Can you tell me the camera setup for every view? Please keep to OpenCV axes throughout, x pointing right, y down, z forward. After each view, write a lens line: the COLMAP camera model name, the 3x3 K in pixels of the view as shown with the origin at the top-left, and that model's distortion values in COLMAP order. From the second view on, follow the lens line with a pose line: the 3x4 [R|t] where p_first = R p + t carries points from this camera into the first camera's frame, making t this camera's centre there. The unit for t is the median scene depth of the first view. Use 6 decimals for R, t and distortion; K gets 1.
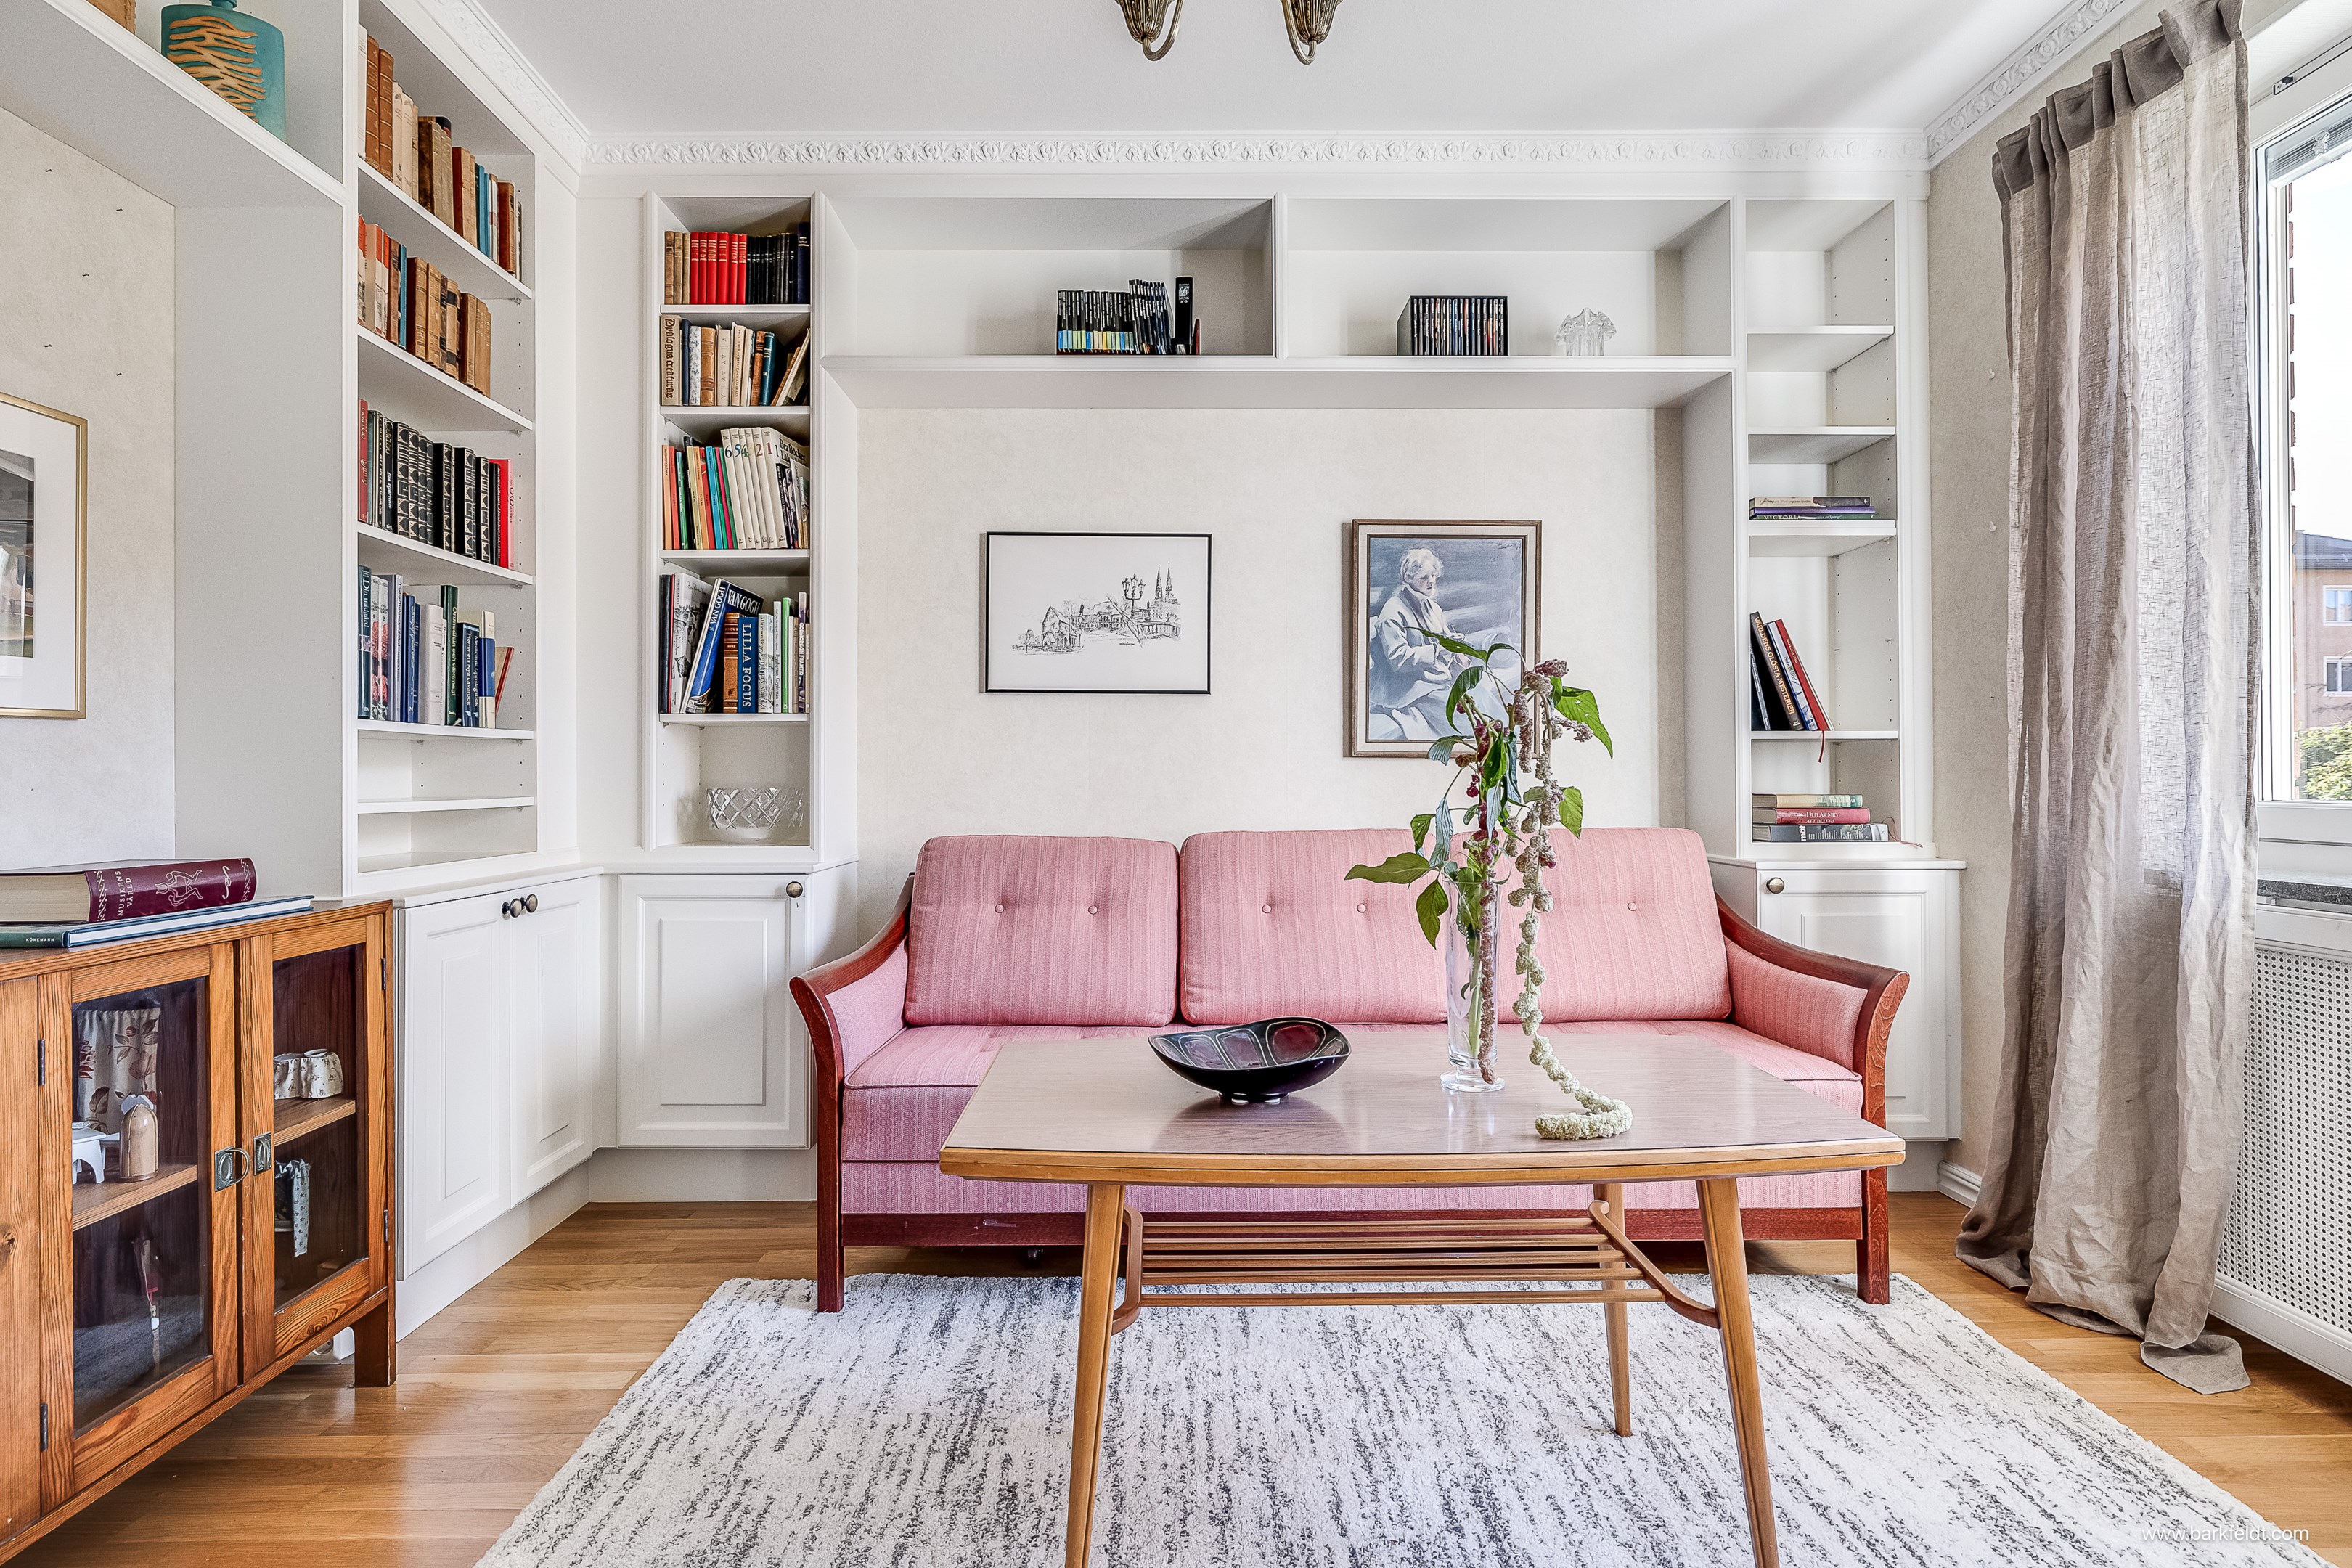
lens RADIAL K [[1194.4, 0, 1172.6], [0, 1194.4, 770.3], [0, 0, 1]] dist [-0.008681, 0.002577]
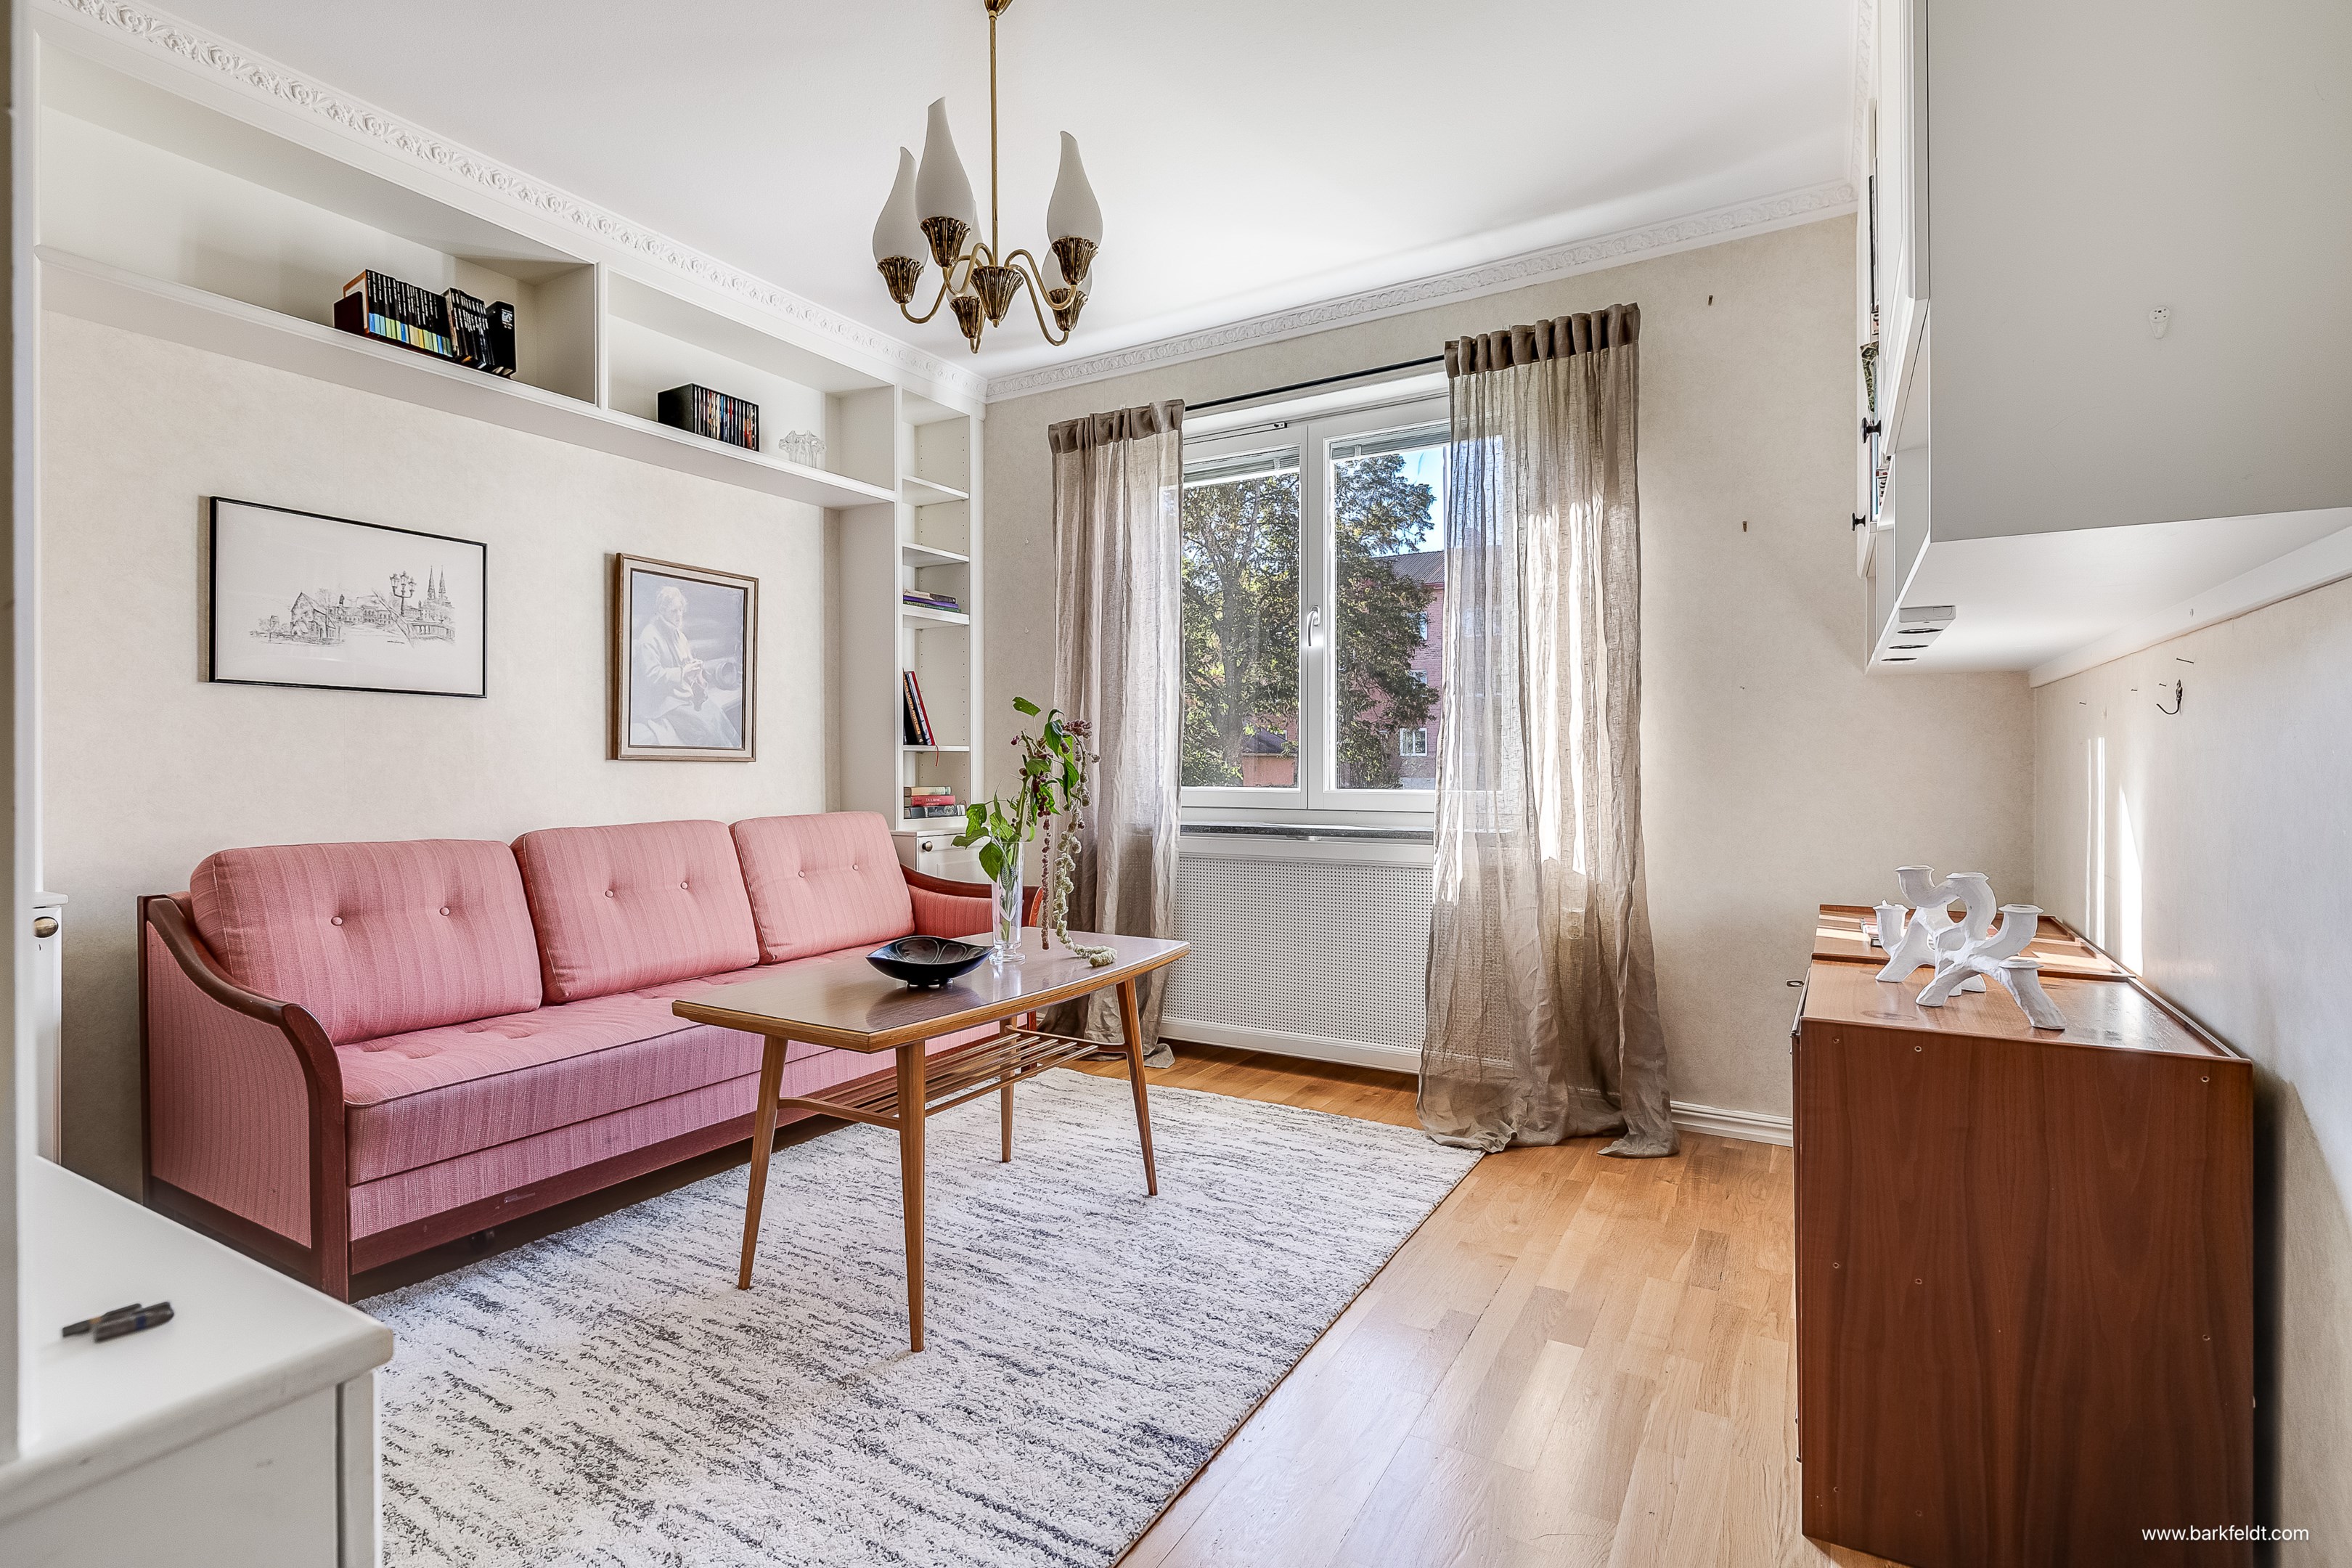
lens RADIAL K [[1118.3, 0, 1217.8], [0, 1118.3, 774.8], [0, 0, 1]] dist [-0.012066, 0.001810]
pose [[0.486206, -0.004974, 0.873830, -0.560296], [-0.004389, 0.999957, 0.008134, -0.009018], [-0.873833, -0.007790, 0.486163, -0.027827]]
